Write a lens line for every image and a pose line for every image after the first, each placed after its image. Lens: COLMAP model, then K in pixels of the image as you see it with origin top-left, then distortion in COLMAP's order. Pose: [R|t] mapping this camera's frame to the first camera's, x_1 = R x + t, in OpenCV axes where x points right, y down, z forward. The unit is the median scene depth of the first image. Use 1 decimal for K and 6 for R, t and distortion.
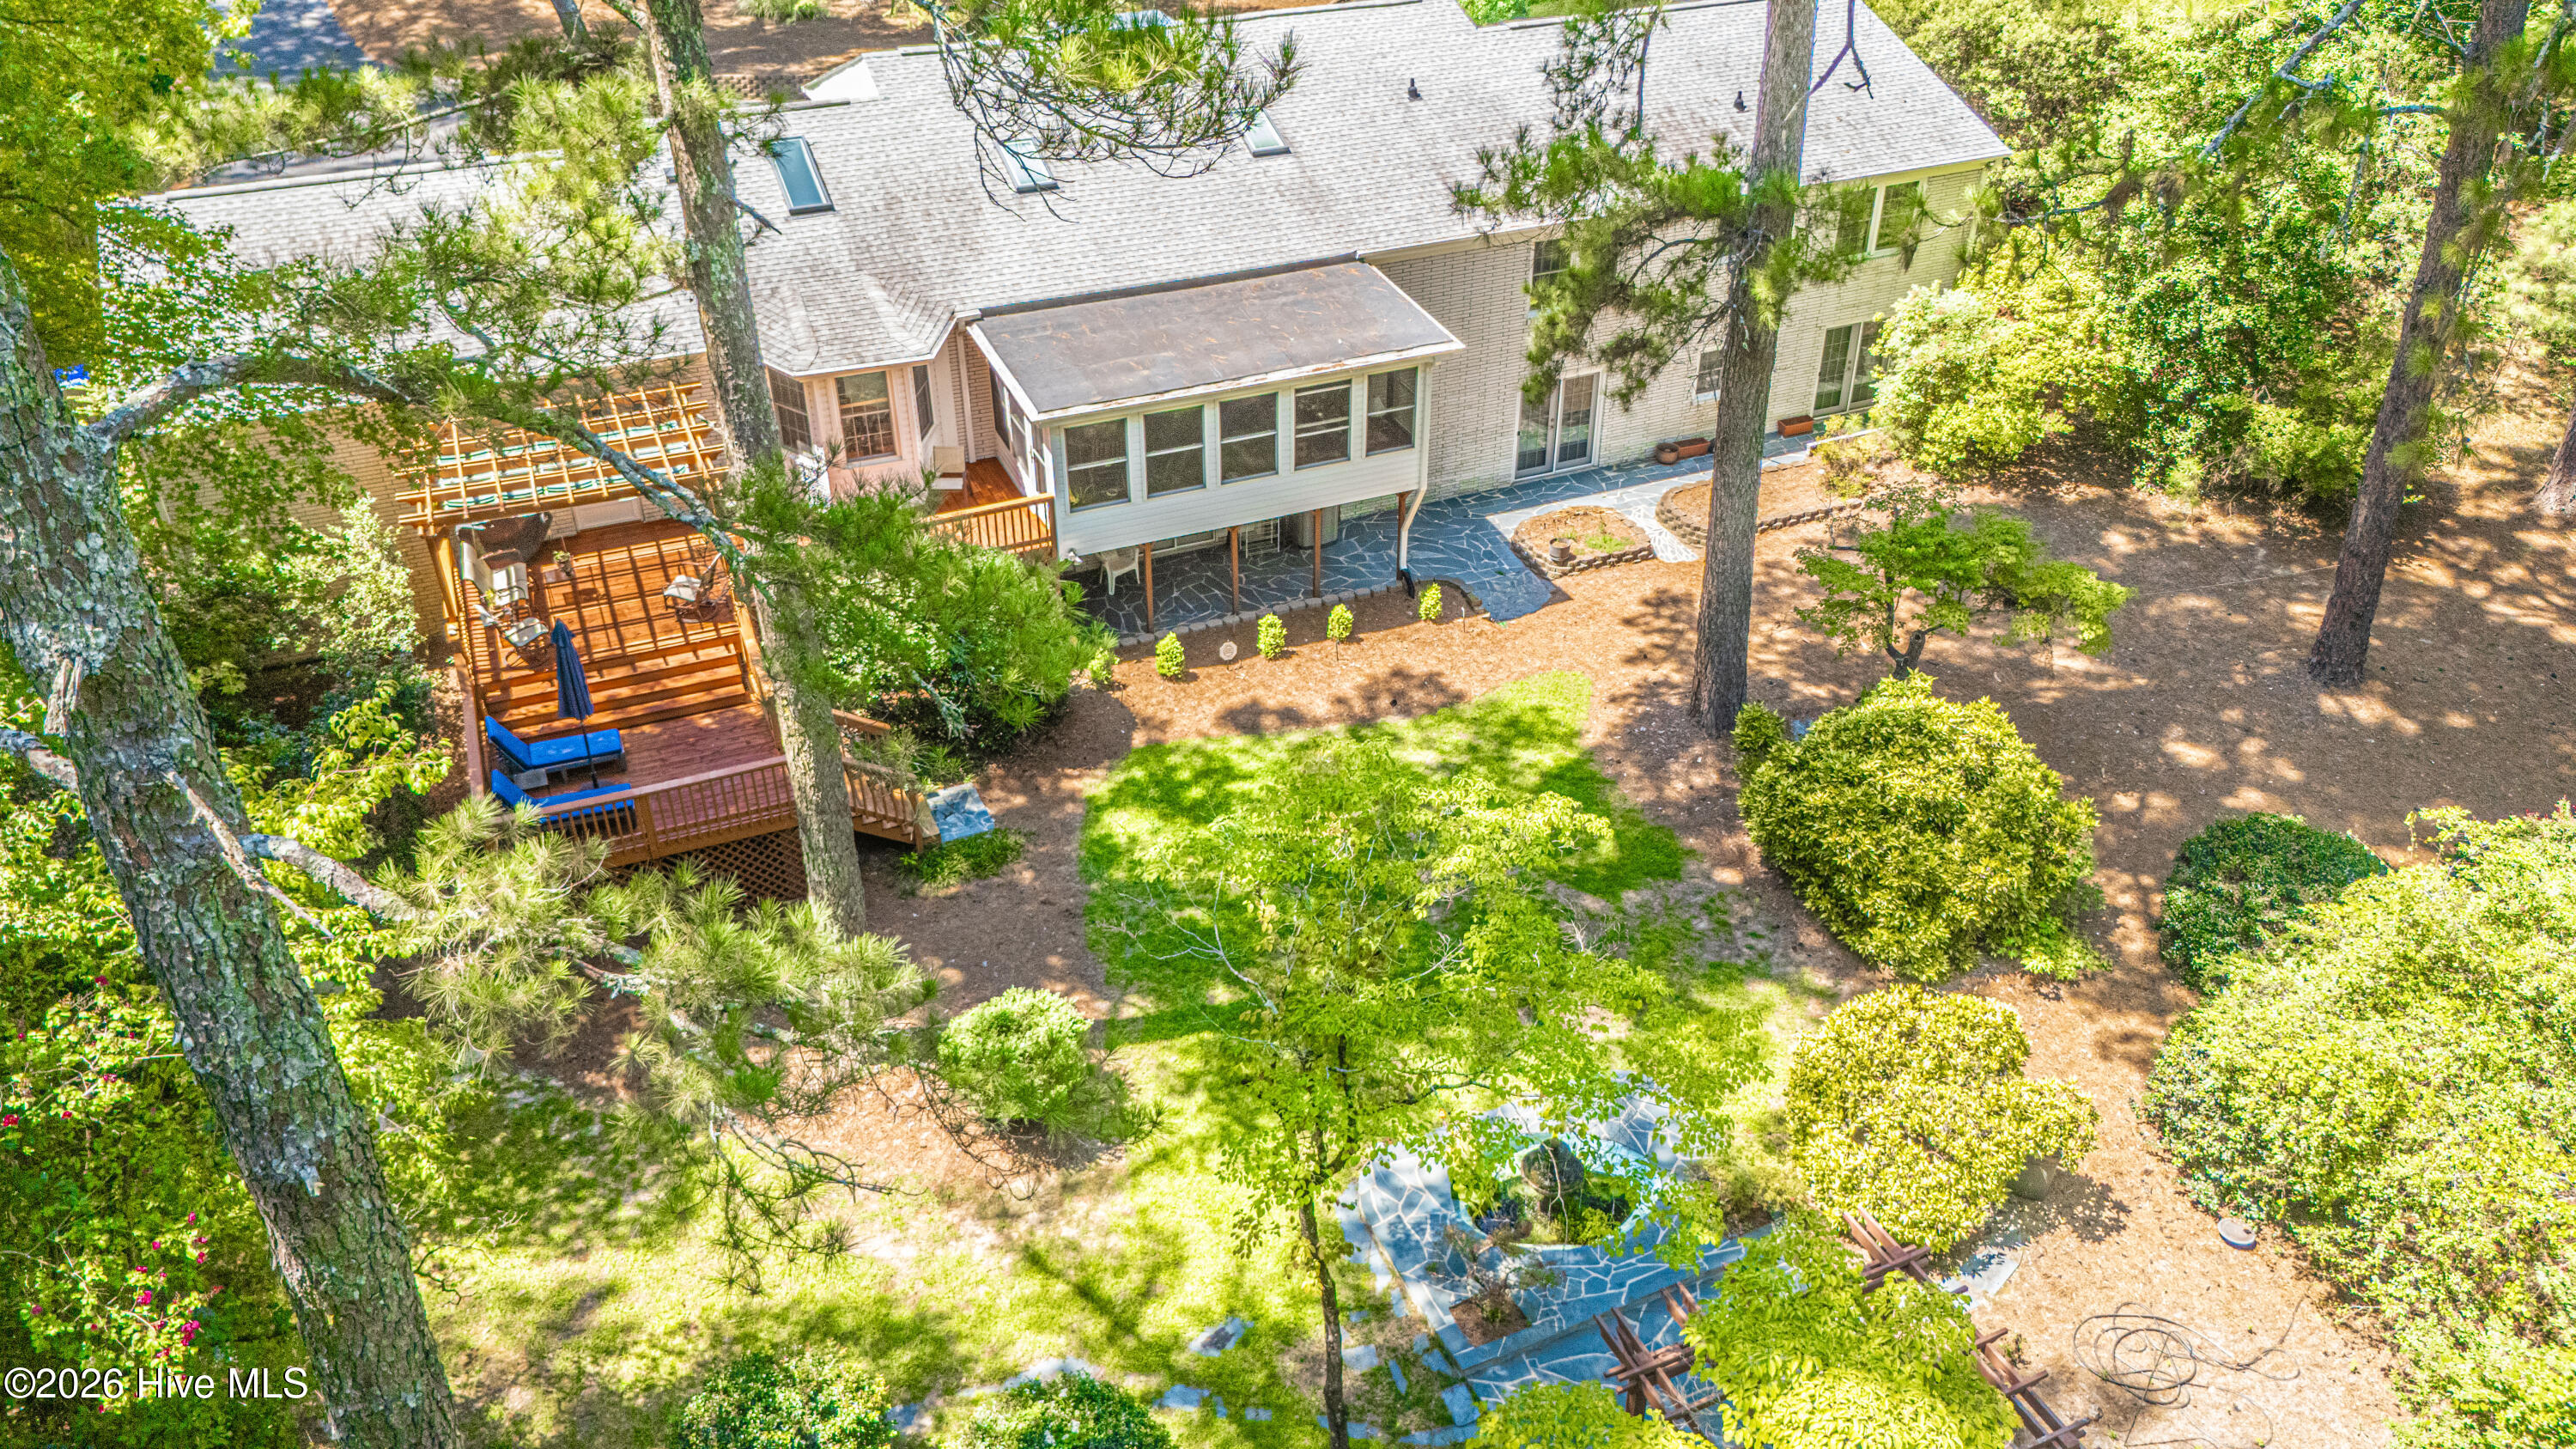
lens RADIAL K [[1869.7, 0, 1292.6], [0, 1869.7, 728.2], [0, 0, 1]] dist [0.048331, -0.053096]
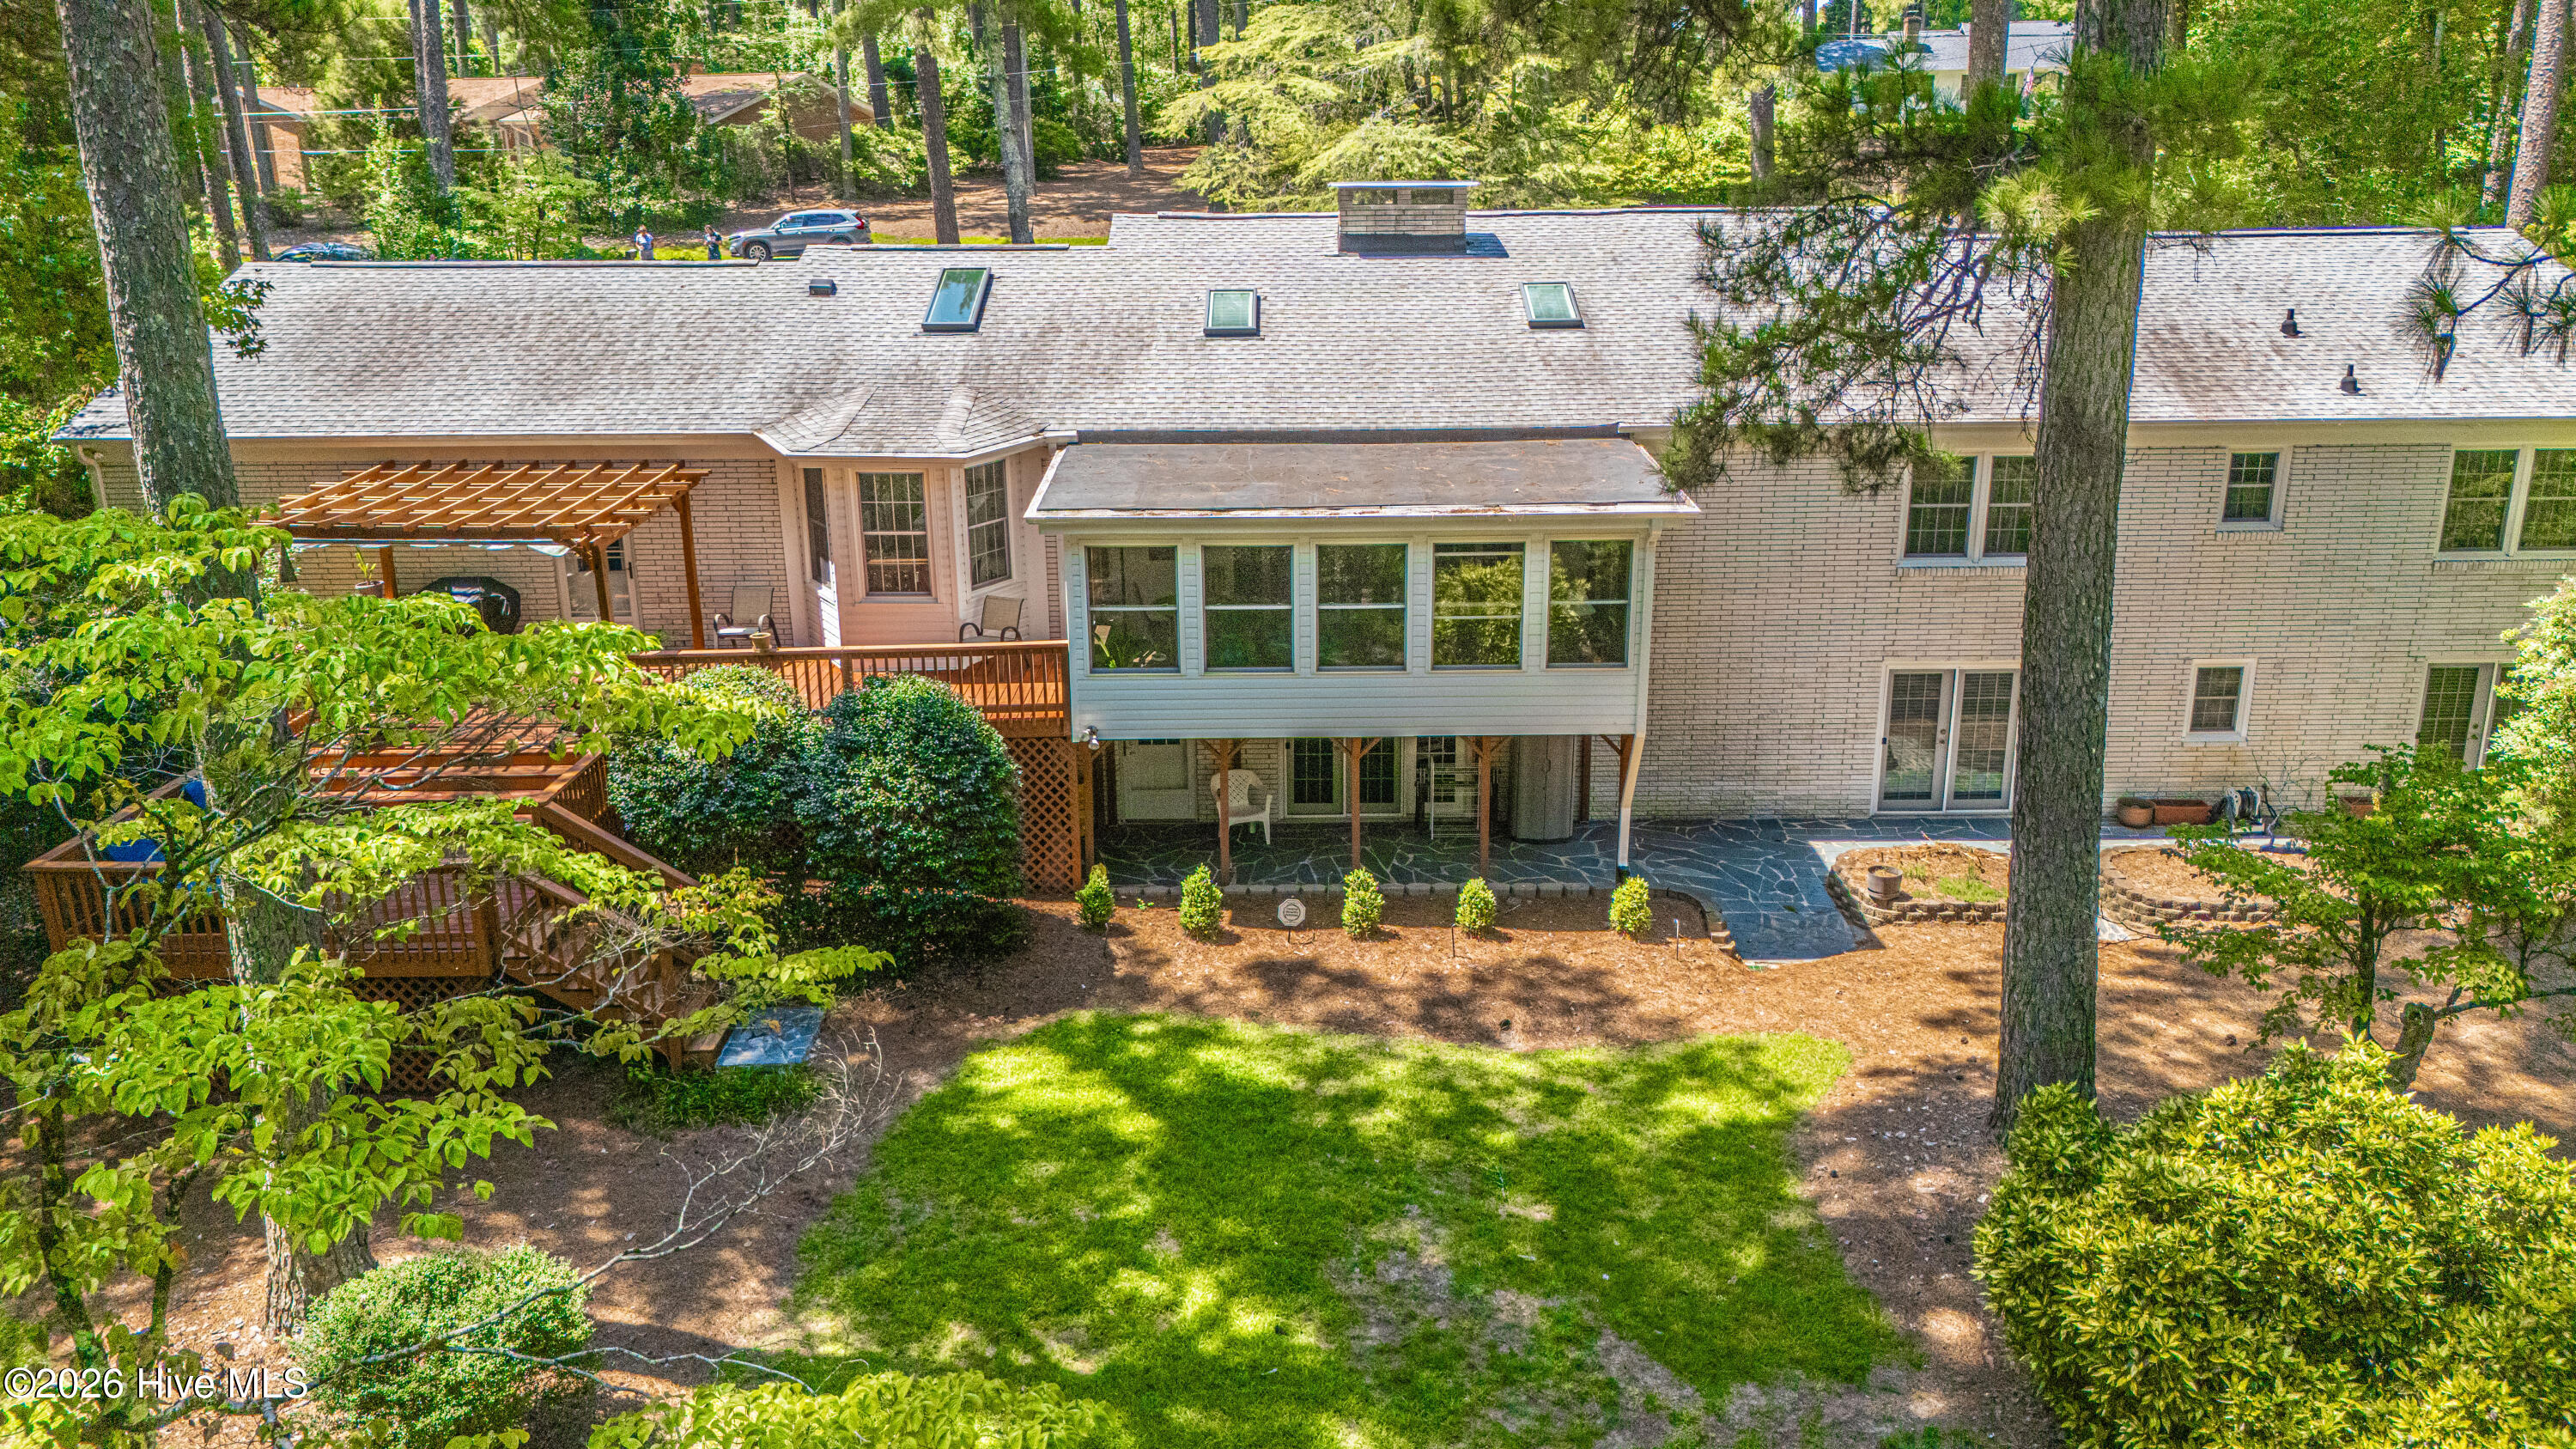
lens RADIAL K [[1869.7, 0, 1287.2], [0, 1869.7, 729.3], [0, 0, 1]] dist [0.048331, -0.053096]
pose [[0.923109, 0.105972, -0.369649, 0.207794], [-0.204801, 0.949087, -0.239355, 0.058306], [0.325464, 0.296655, 0.897813, 0.372371]]
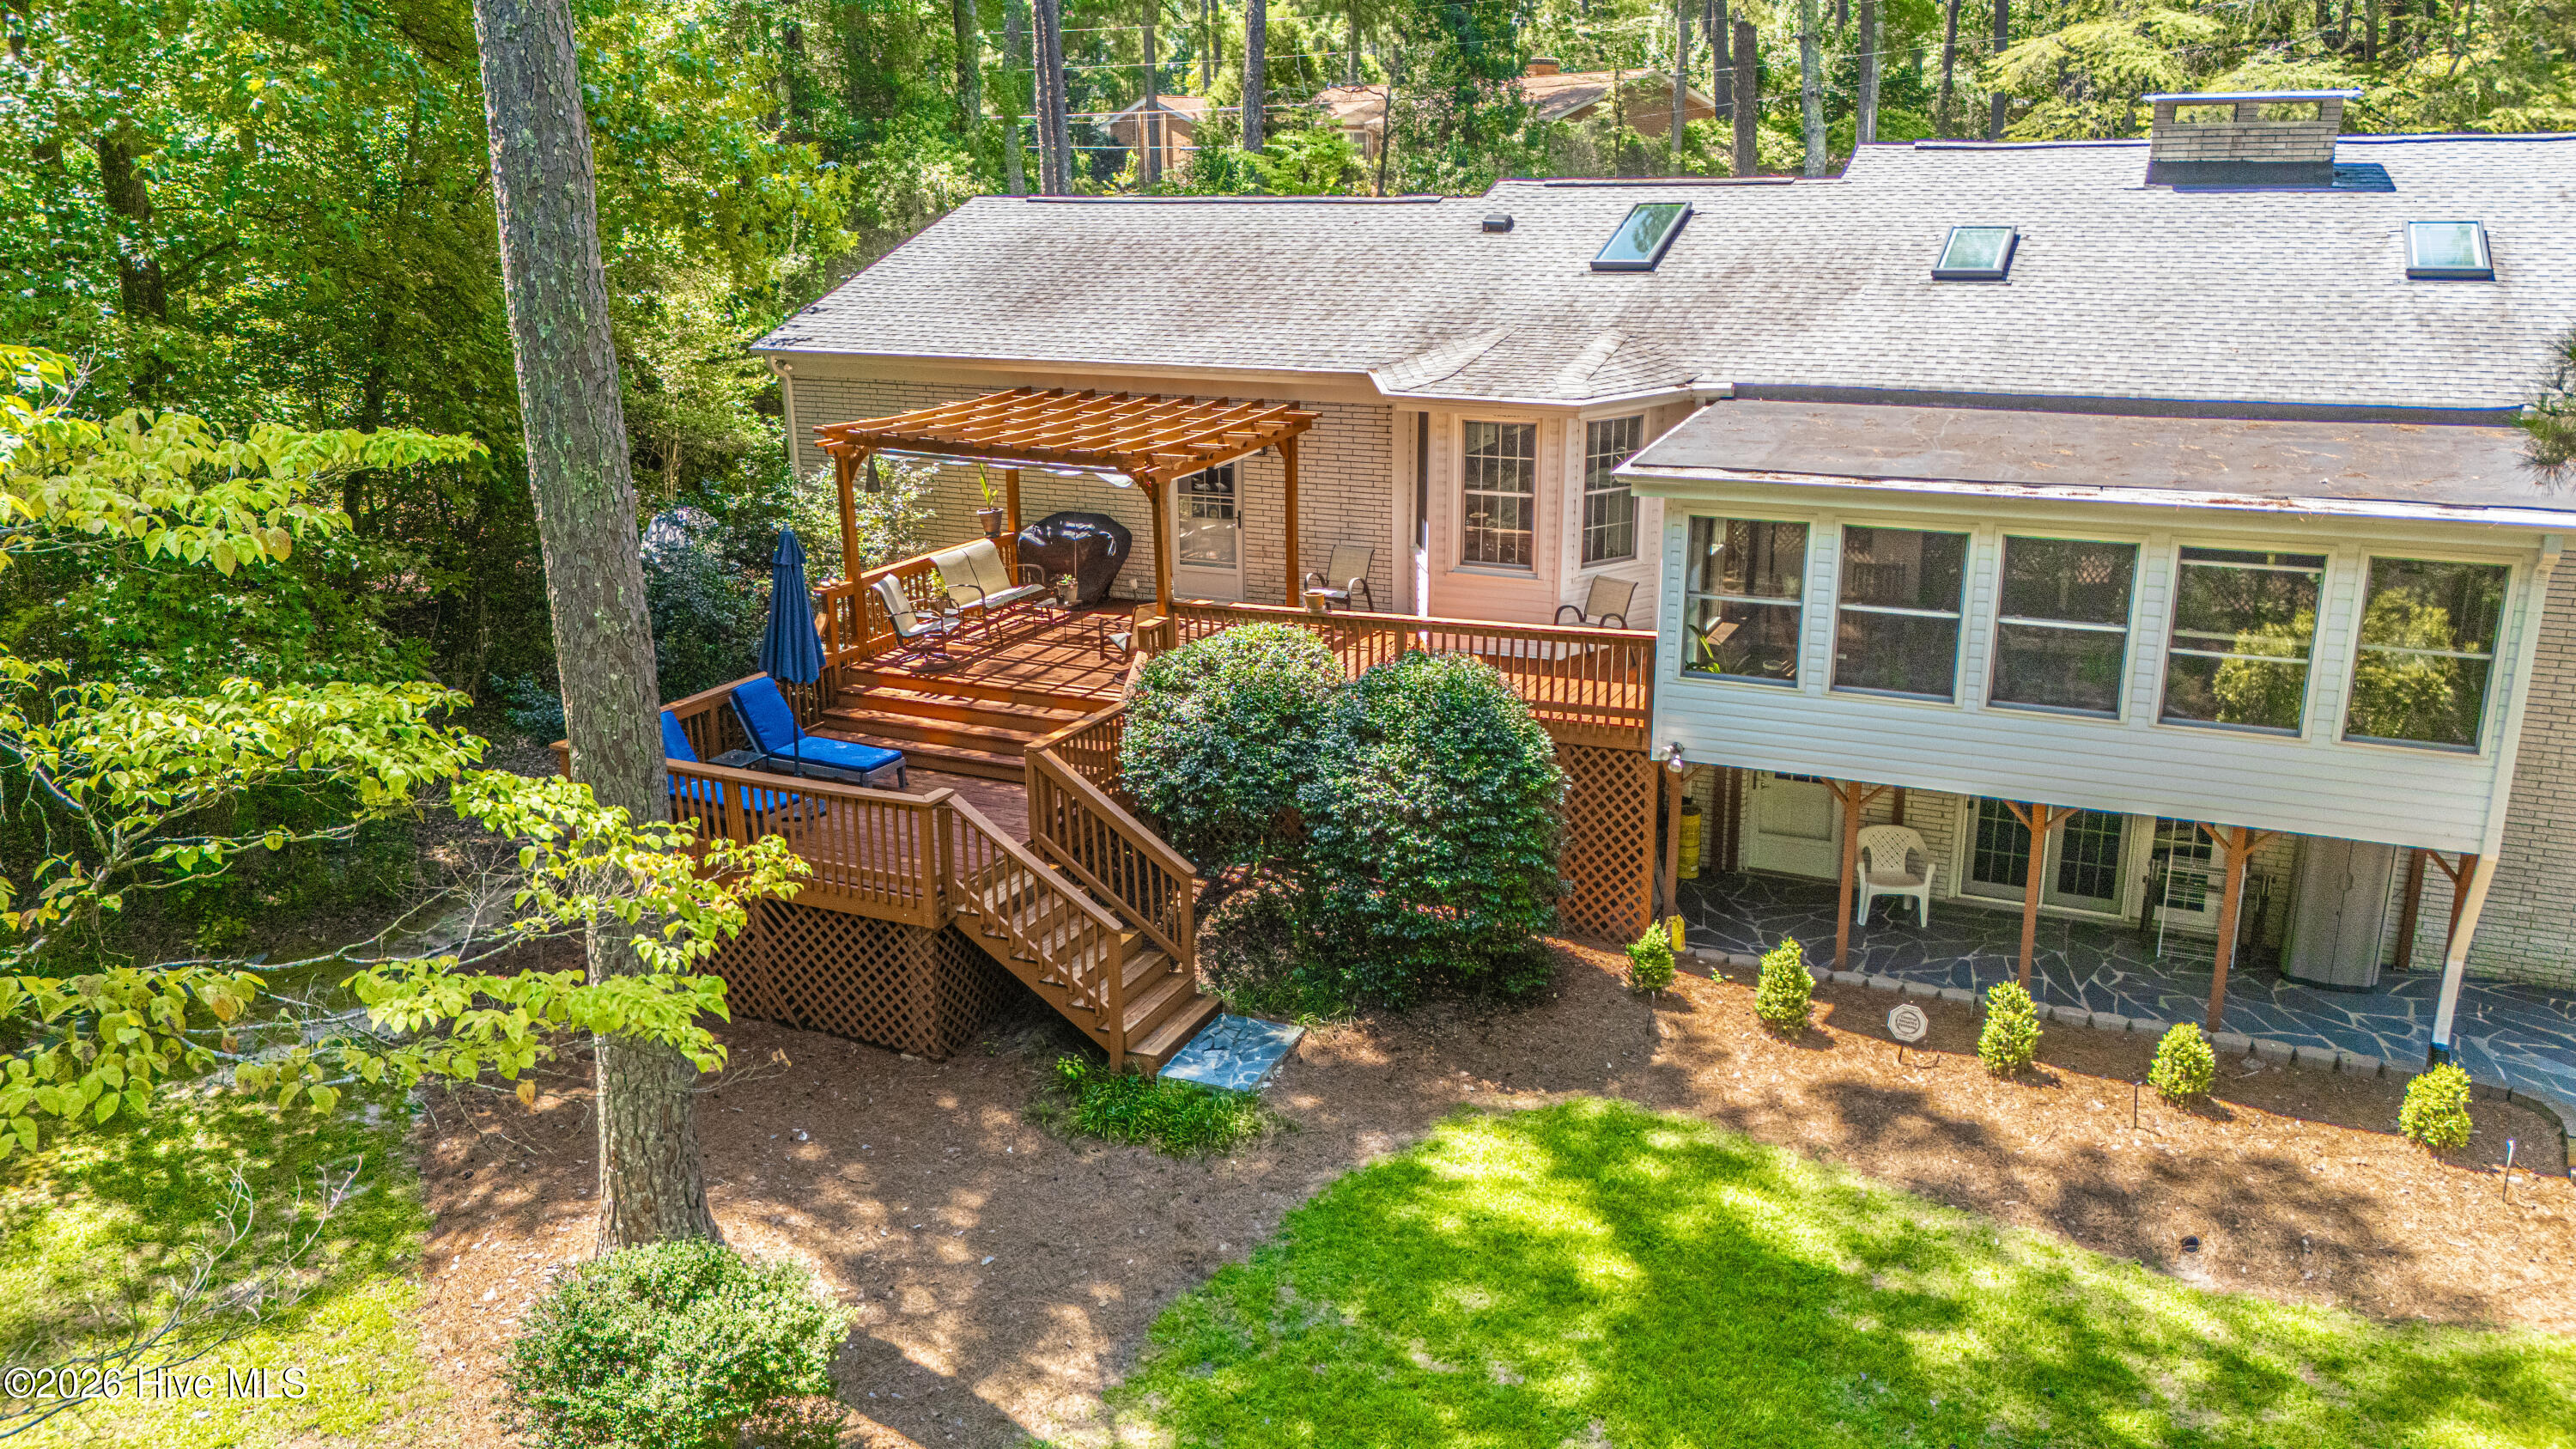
lens RADIAL K [[1869.7, 0, 1293.0], [0, 1869.7, 715.9], [0, 0, 1]] dist [0.048331, -0.053096]
pose [[0.671785, 0.198186, -0.713742, 0.200819], [-0.400909, 0.907501, -0.125355, 0.013873], [0.622877, 0.370358, 0.689100, 0.515880]]
